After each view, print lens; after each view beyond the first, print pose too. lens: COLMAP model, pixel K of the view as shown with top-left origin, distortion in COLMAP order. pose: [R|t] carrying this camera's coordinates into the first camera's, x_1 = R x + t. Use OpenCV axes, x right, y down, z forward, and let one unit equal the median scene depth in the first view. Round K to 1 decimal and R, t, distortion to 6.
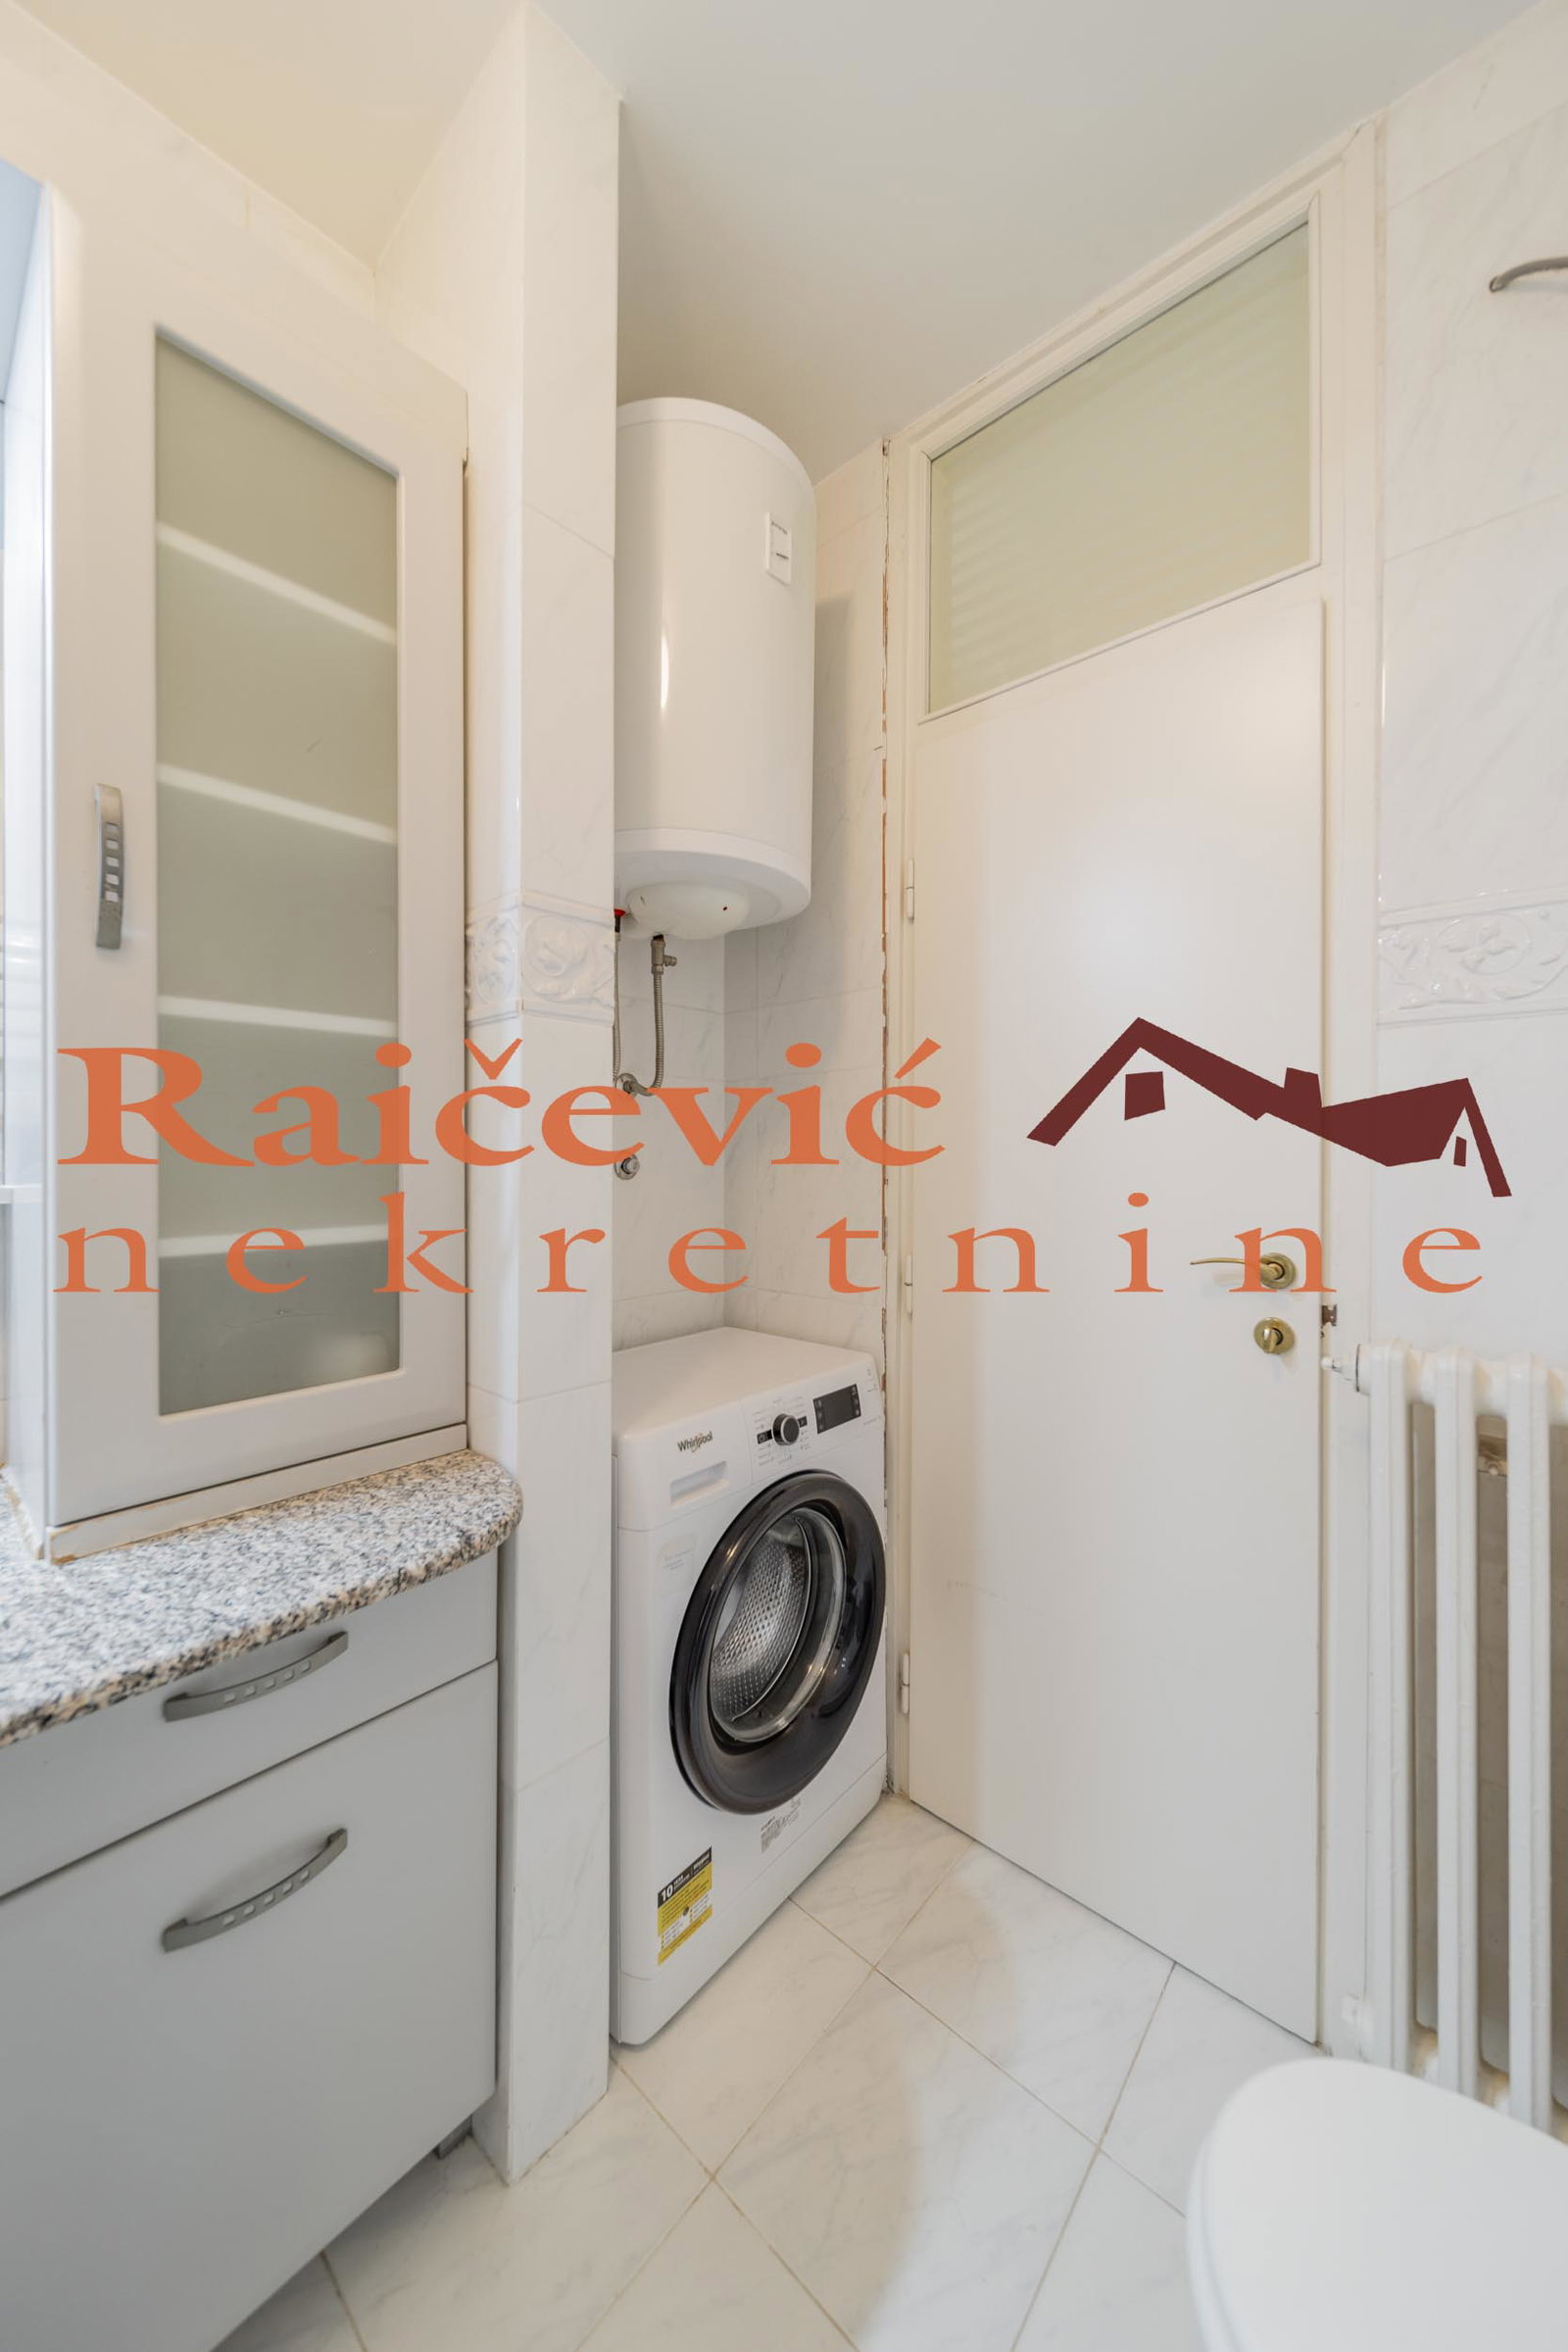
lens RADIAL K [[824.0, 0, 778.9], [0, 824.0, 1154.6], [0, 0, 1]] dist [-0.002984, -0.000444]
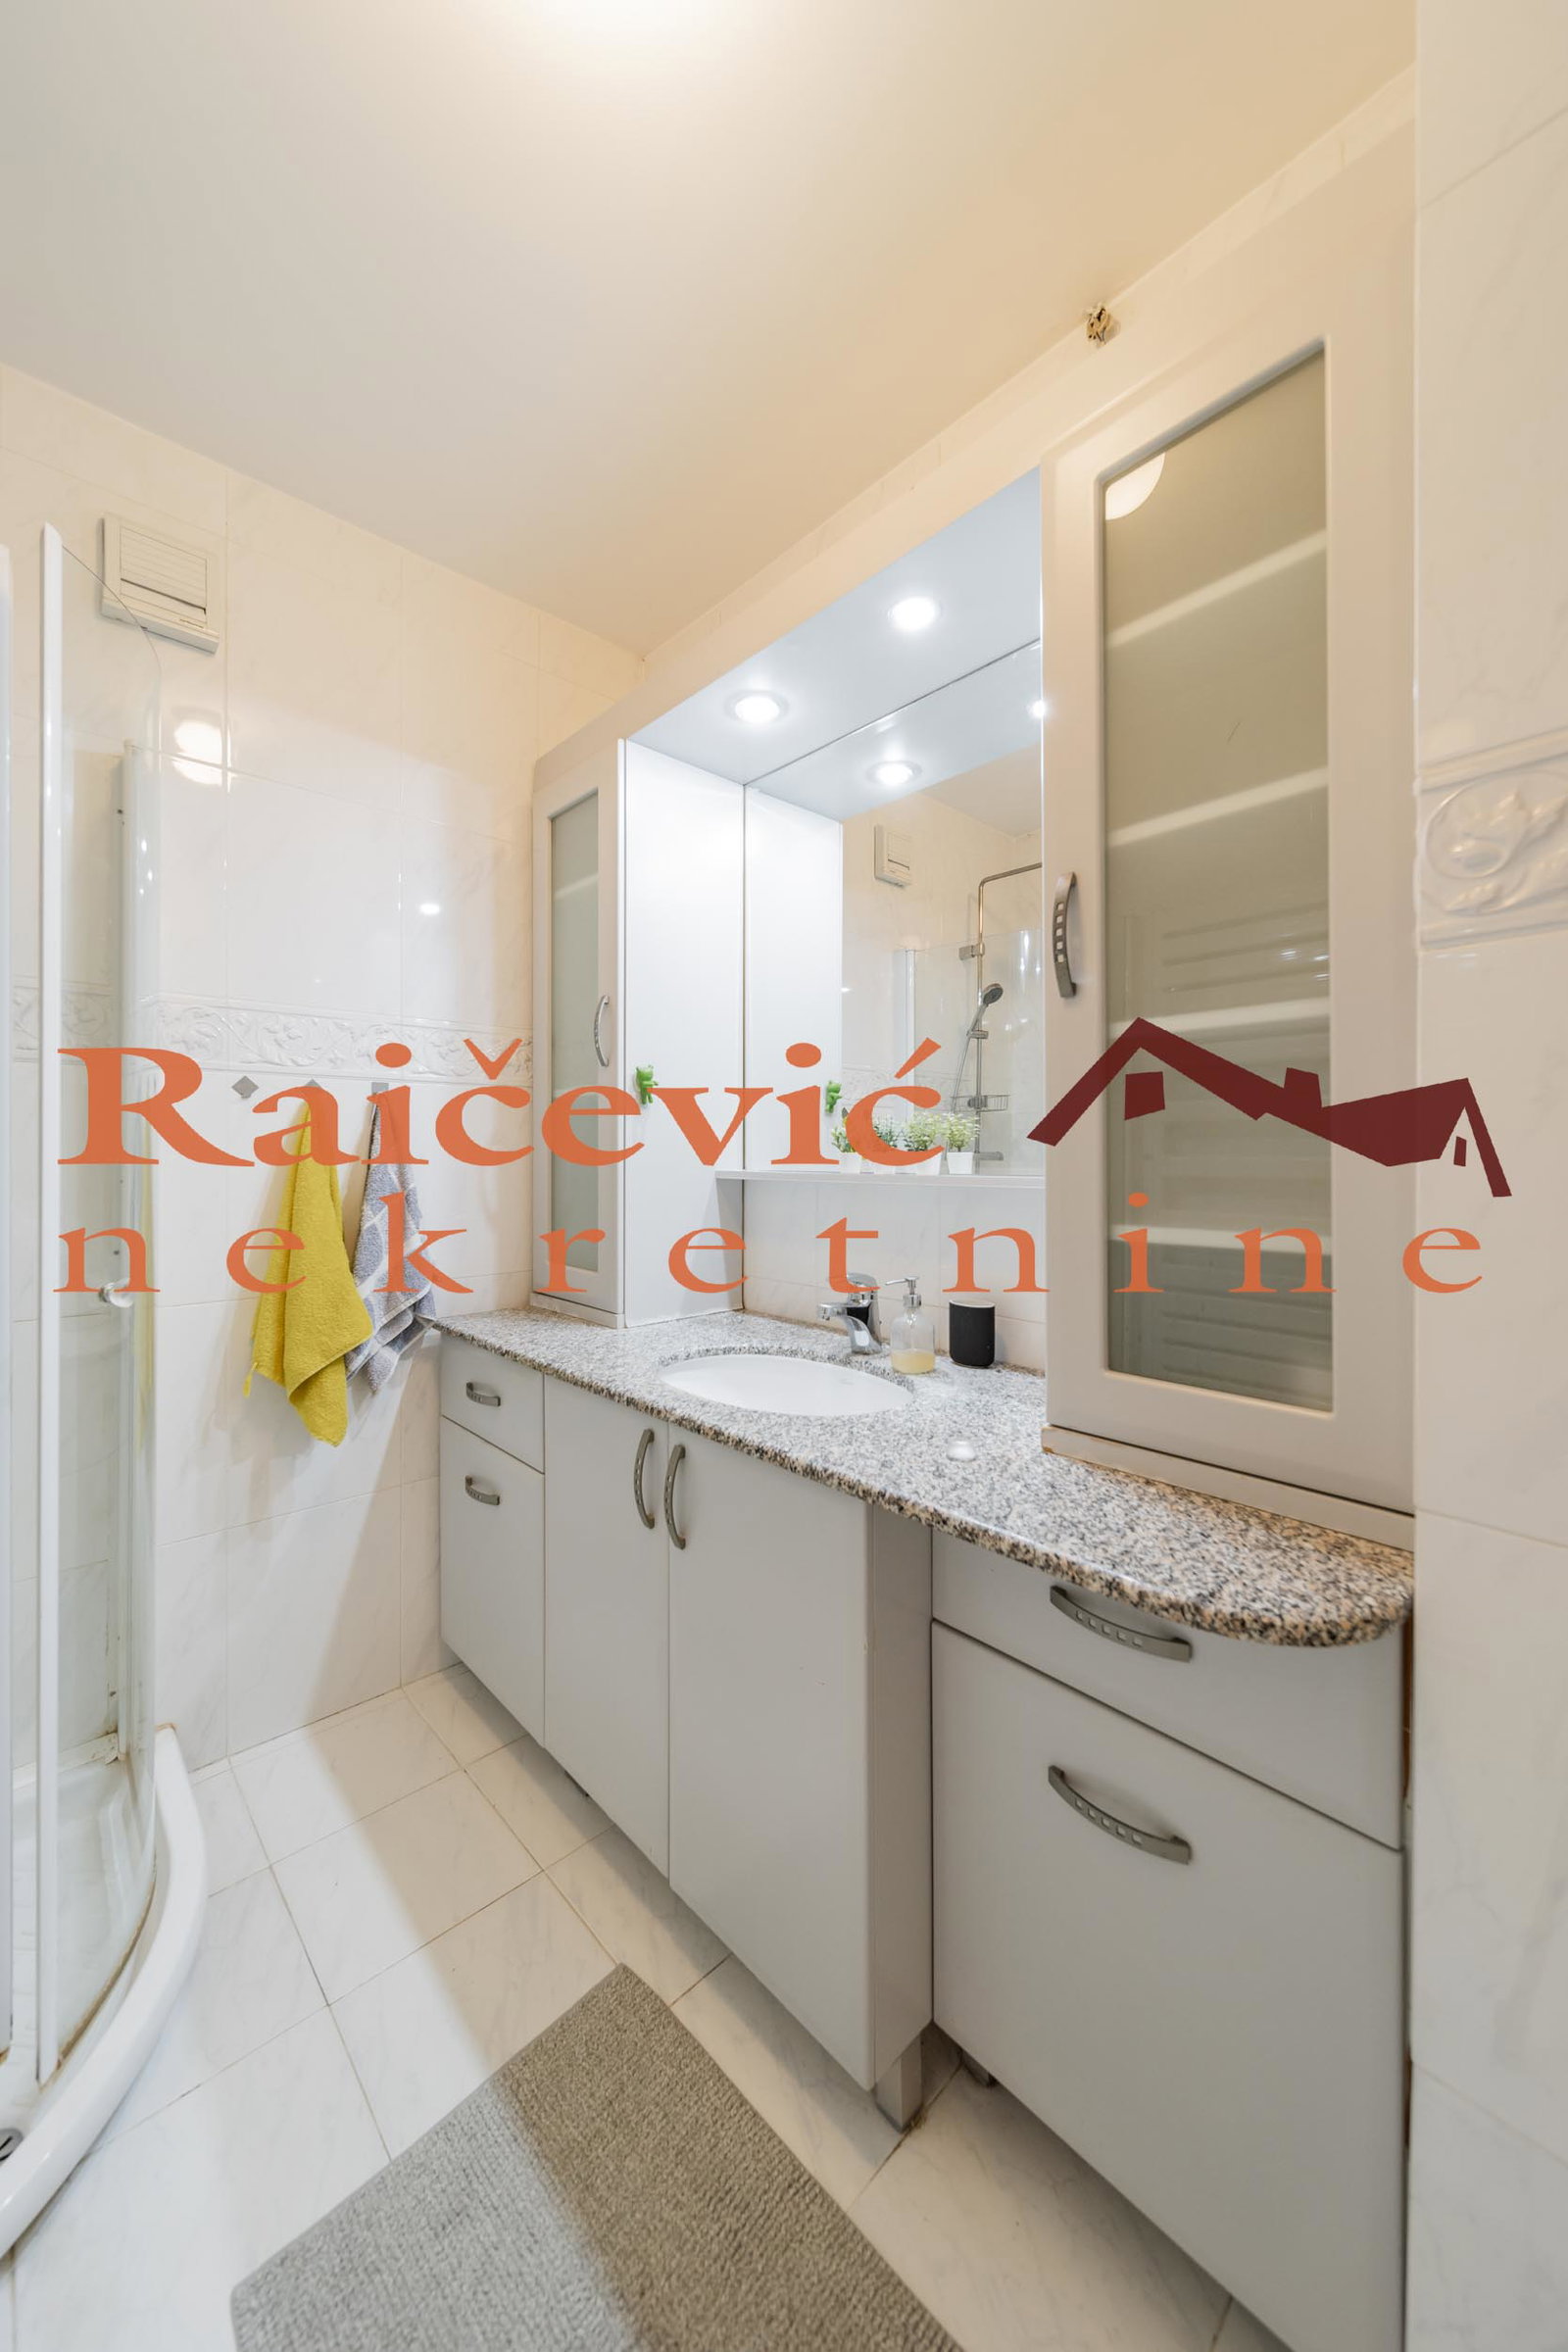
lens RADIAL K [[824.0, 0, 778.7], [0, 824.0, 1155.2], [0, 0, 1]] dist [-0.002984, -0.000444]
pose [[-0.080280, -0.001198, -0.996772, 0.488553], [0.001091, 0.999999, -0.001290, 0.001644], [0.996772, -0.001191, -0.080278, 0.600070]]
